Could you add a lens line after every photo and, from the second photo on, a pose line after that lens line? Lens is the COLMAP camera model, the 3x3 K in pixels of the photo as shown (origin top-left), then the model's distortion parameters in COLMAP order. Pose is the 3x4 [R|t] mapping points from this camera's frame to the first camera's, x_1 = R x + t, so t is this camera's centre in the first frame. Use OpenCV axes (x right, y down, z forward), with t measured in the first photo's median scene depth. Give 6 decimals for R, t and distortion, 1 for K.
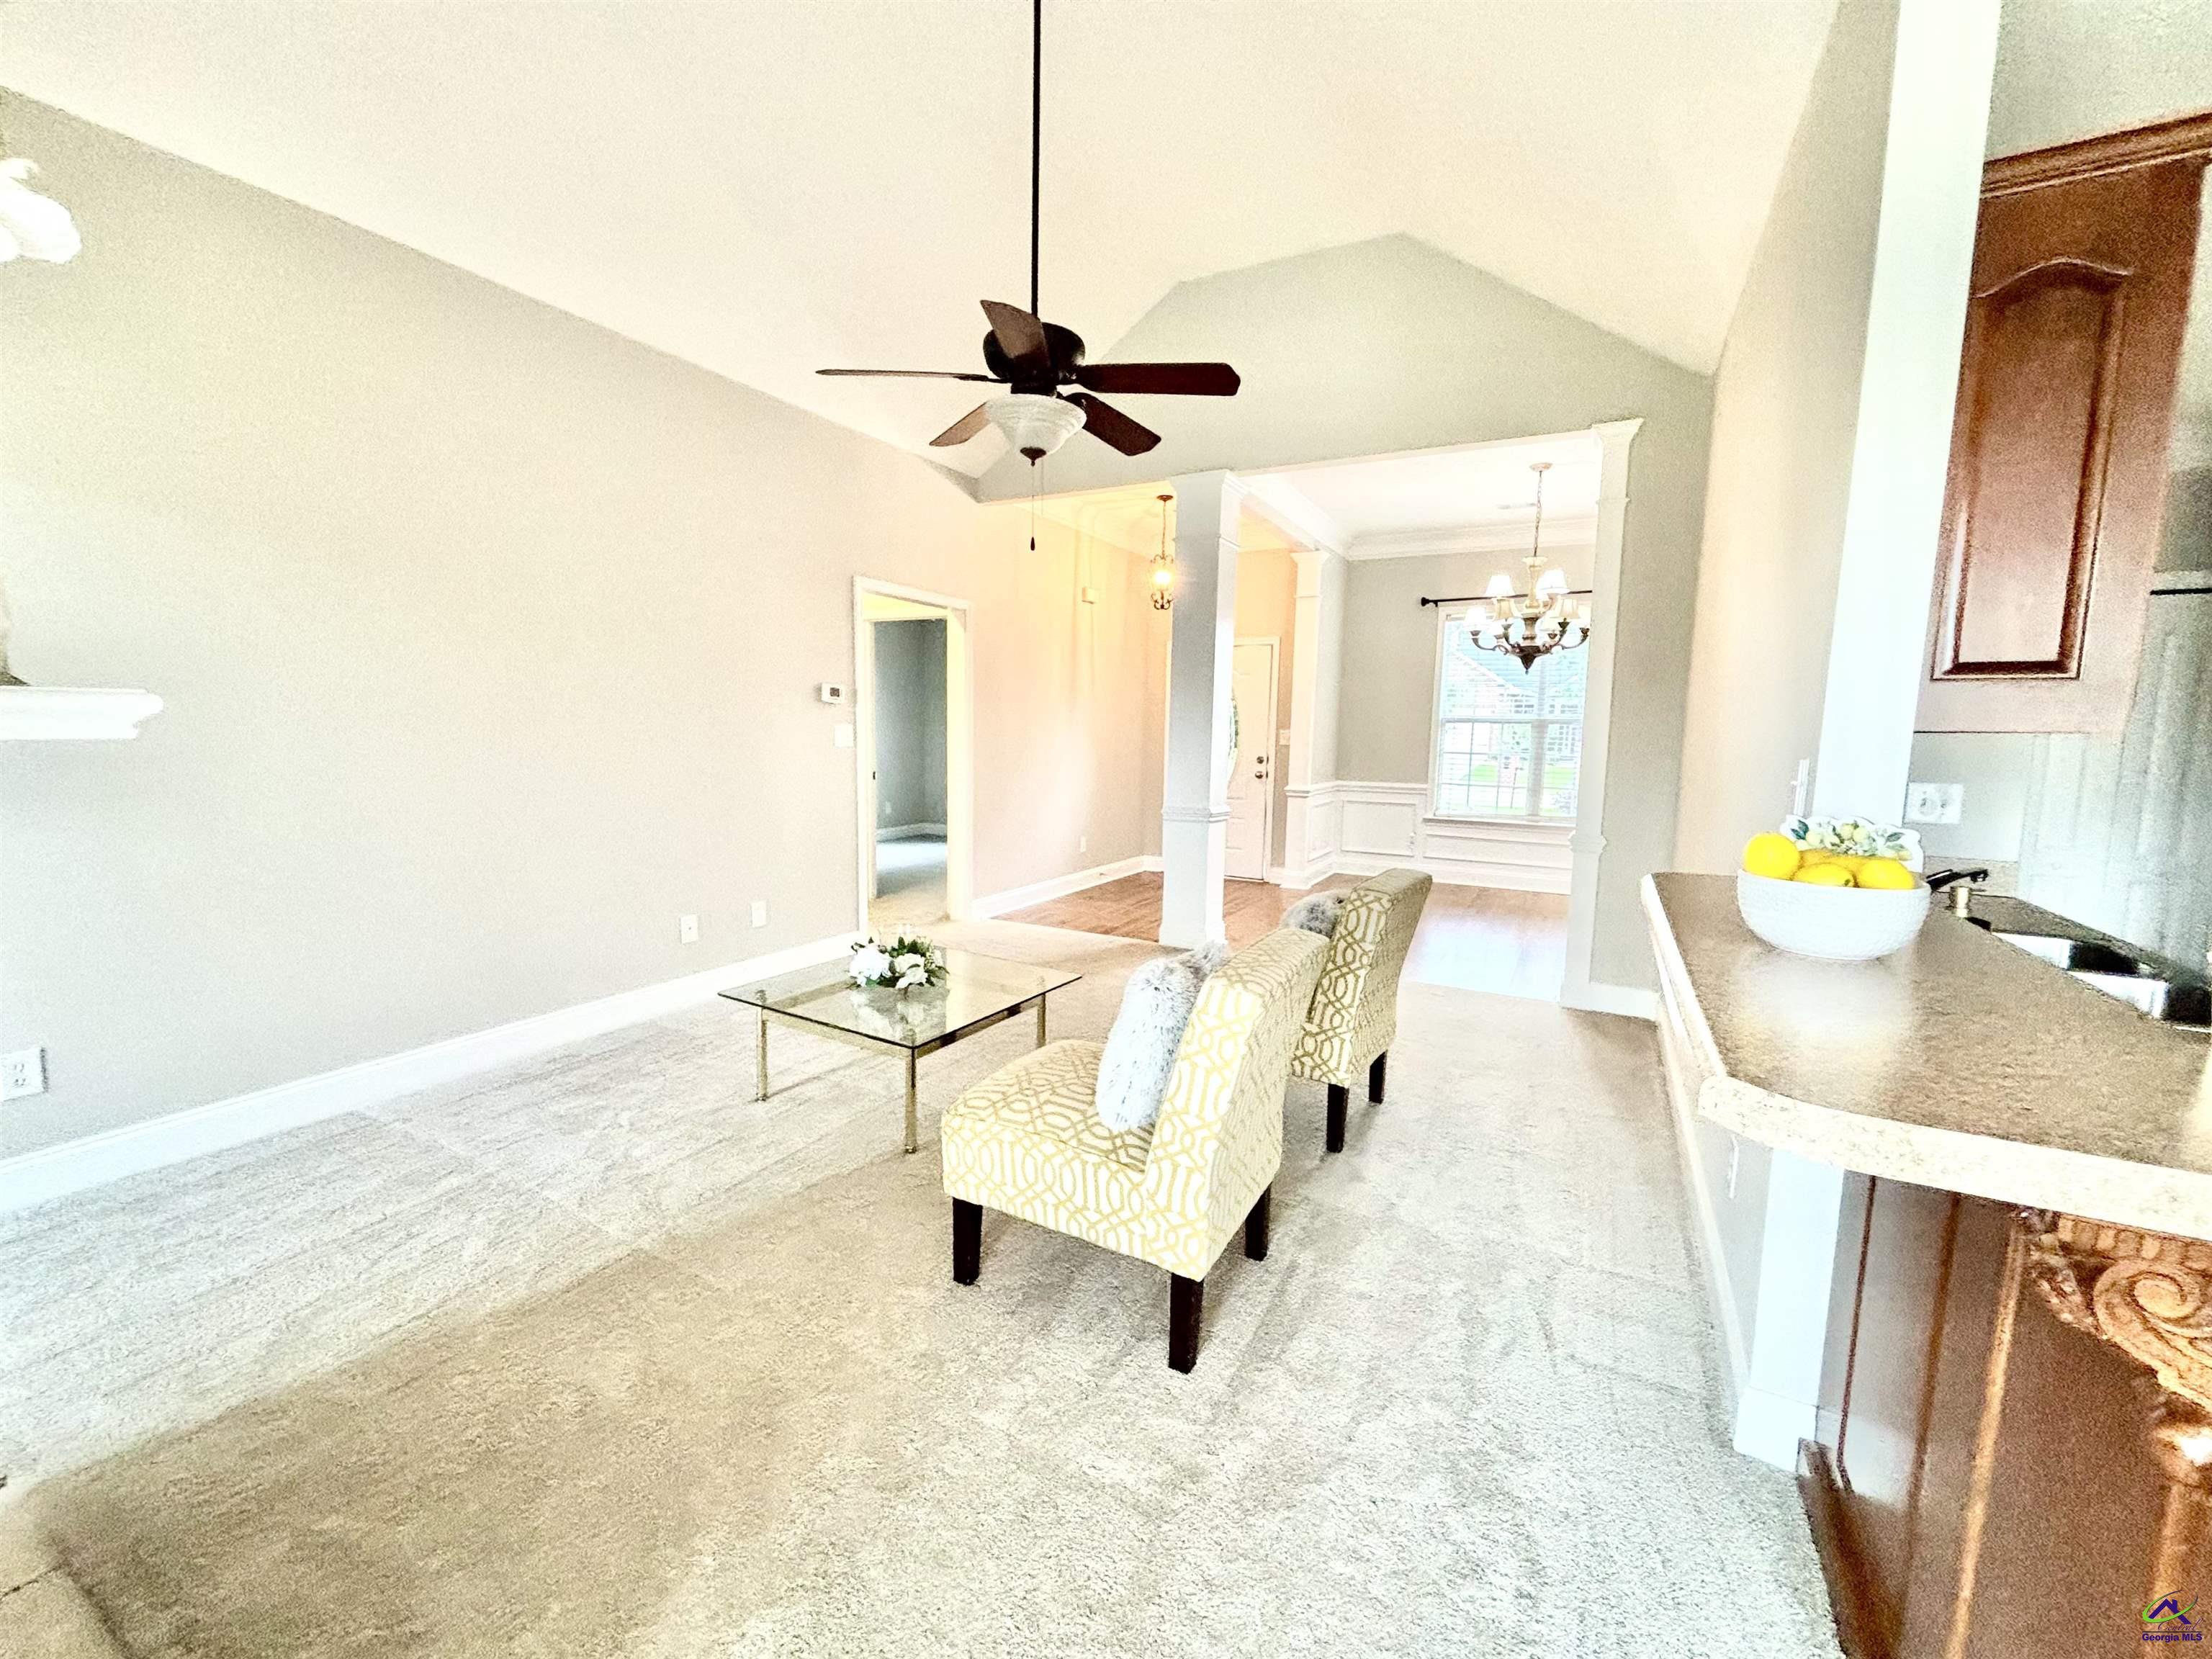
lens RADIAL K [[906.5, 0, 1089.8], [0, 906.5, 819.1], [0, 0, 1]] dist [-0.001585, 0.000265]
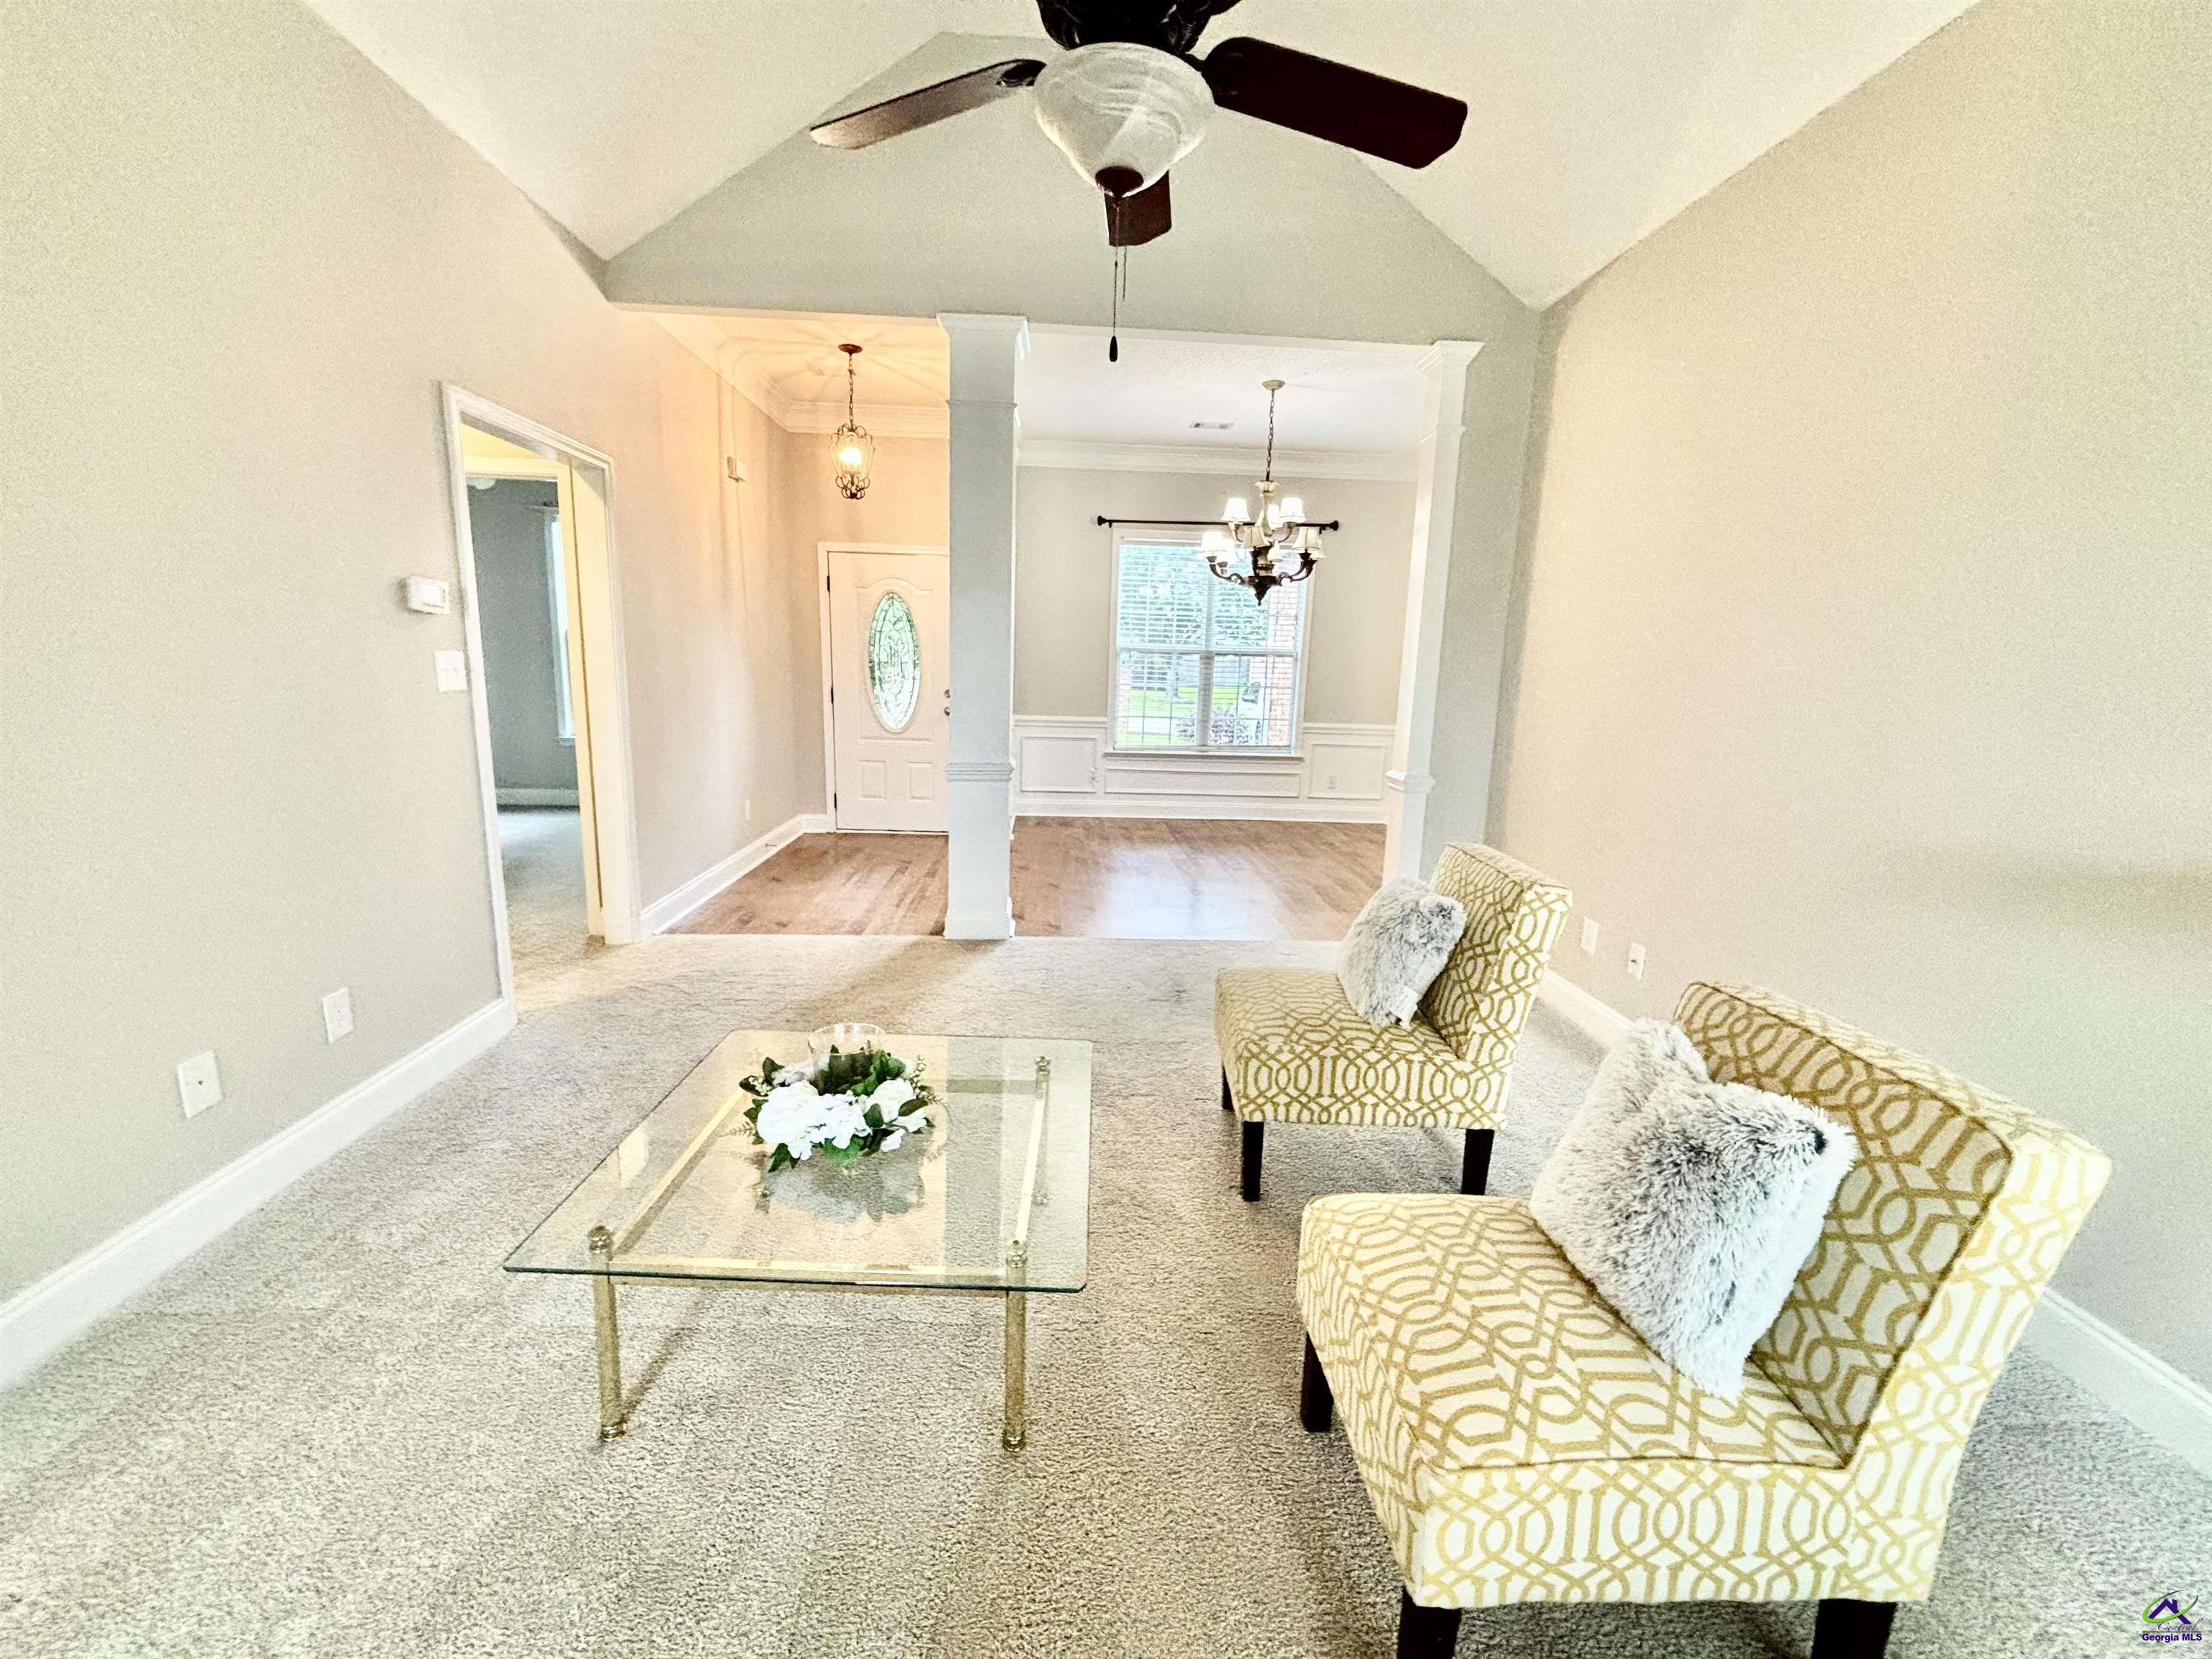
lens RADIAL K [[906.5, 0, 1102.1], [0, 906.5, 830.6], [0, 0, 1]] dist [-0.001585, 0.000265]
pose [[0.847694, -0.091119, 0.522601, -0.392771], [0.039342, 0.993223, 0.109360, -0.065760], [-0.529025, -0.072144, 0.845534, 0.501343]]
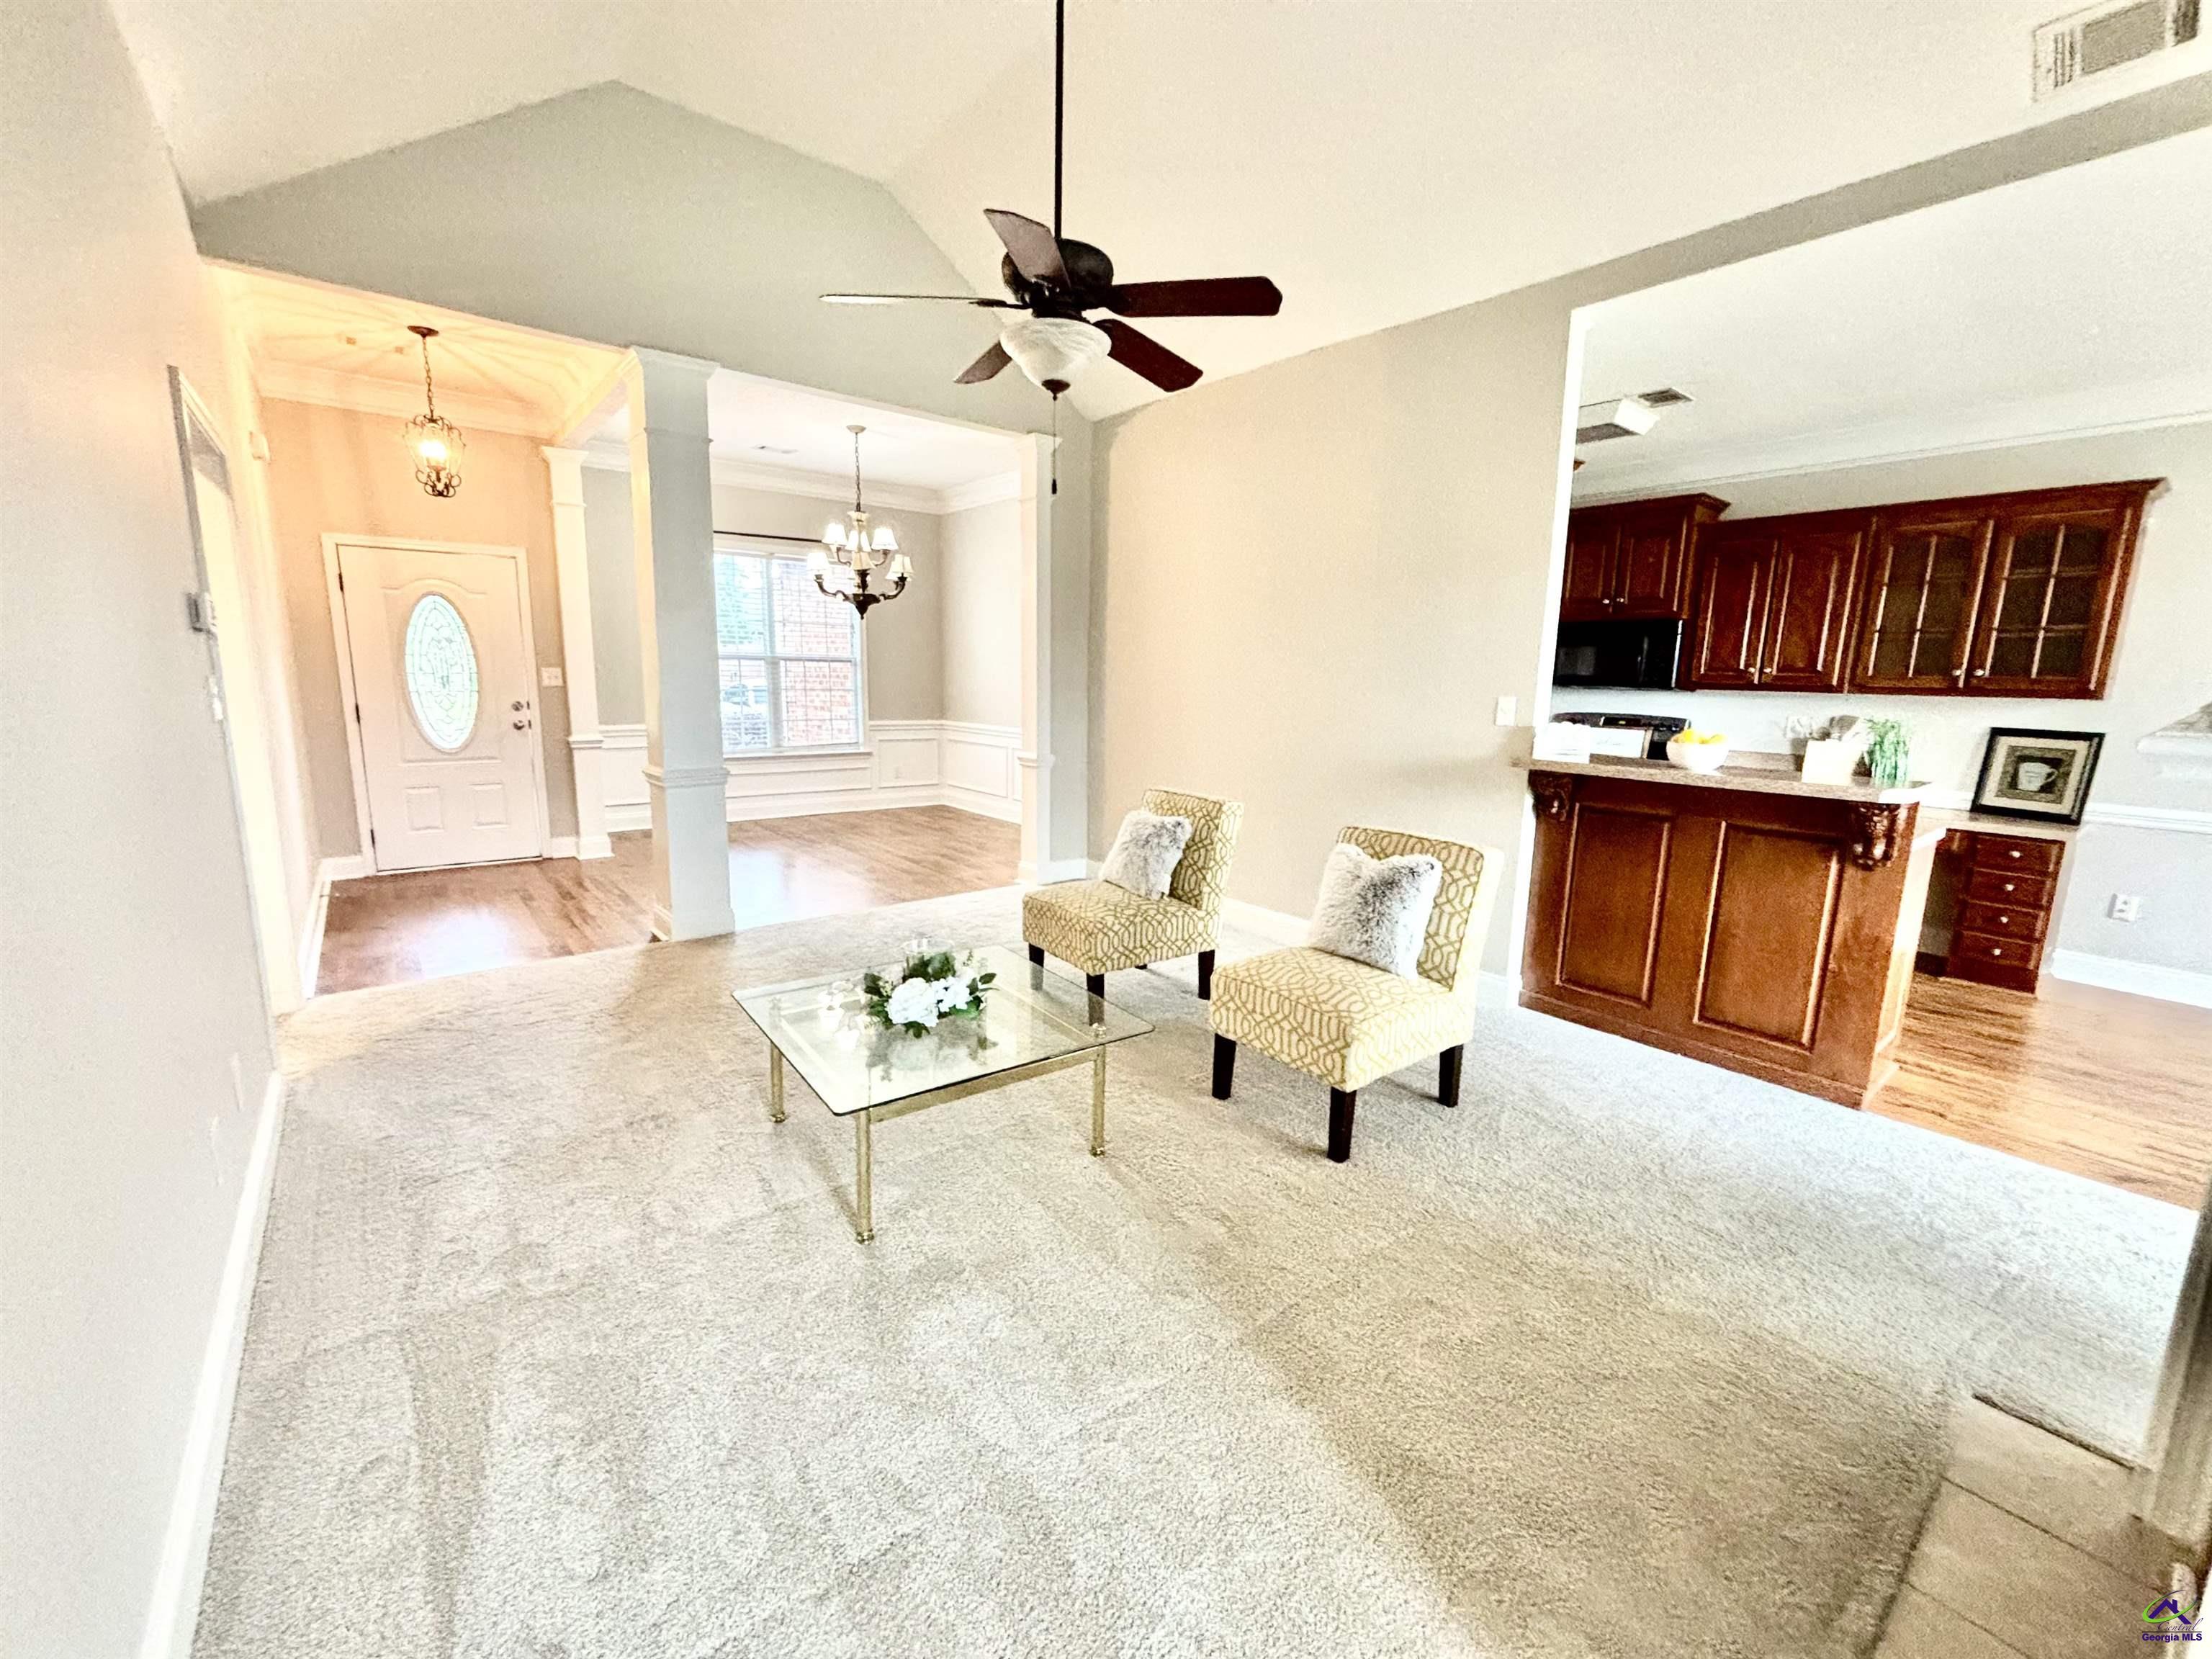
lens RADIAL K [[906.5, 0, 1103.4], [0, 906.5, 834.6], [0, 0, 1]] dist [-0.001585, 0.000265]
pose [[0.373916, -0.174353, 0.910927, -0.957031], [0.083982, 0.984501, 0.153962, -0.092073], [-0.923653, 0.018933, 0.382763, 0.610107]]
